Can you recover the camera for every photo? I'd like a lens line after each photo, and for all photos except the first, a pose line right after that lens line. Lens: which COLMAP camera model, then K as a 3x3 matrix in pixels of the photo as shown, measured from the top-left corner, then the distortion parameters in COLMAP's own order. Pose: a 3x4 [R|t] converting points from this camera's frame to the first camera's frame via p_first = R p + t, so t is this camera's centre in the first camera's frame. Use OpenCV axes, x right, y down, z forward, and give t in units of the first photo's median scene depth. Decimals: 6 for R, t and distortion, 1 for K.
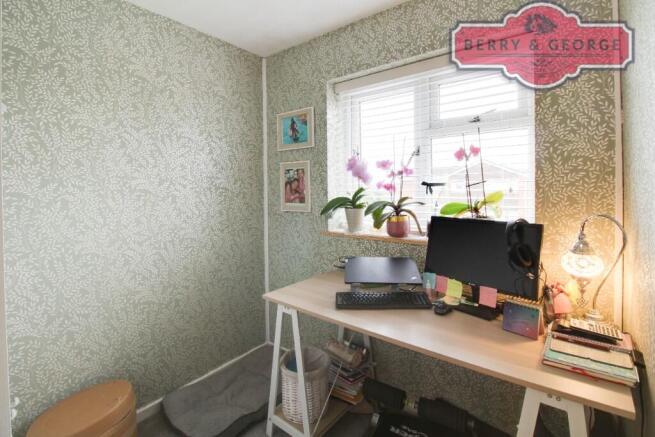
lens RADIAL K [[310.1, 0, 332.0], [0, 310.1, 197.2], [0, 0, 1]] dist [-0.000797, -0.000357]
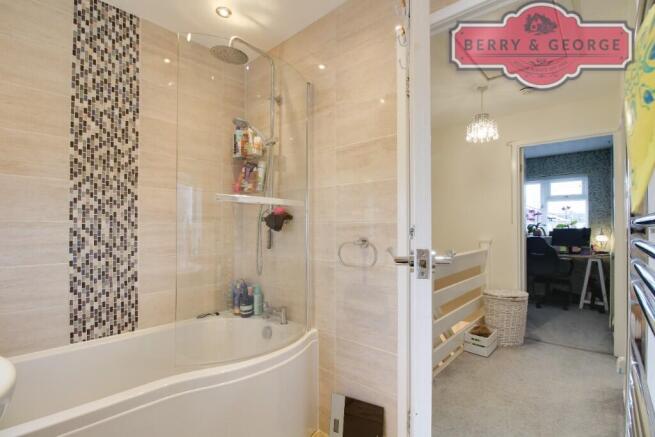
lens RADIAL K [[315.2, 0, 328.8], [0, 315.2, 231.8], [0, 0, 1]] dist [-0.001988, -0.000477]
pose [[0.997077, 0.004068, -0.076297, -1.866107], [-0.004161, 0.999991, -0.001053, 0.120855], [0.076292, 0.001367, 0.997085, -2.588186]]
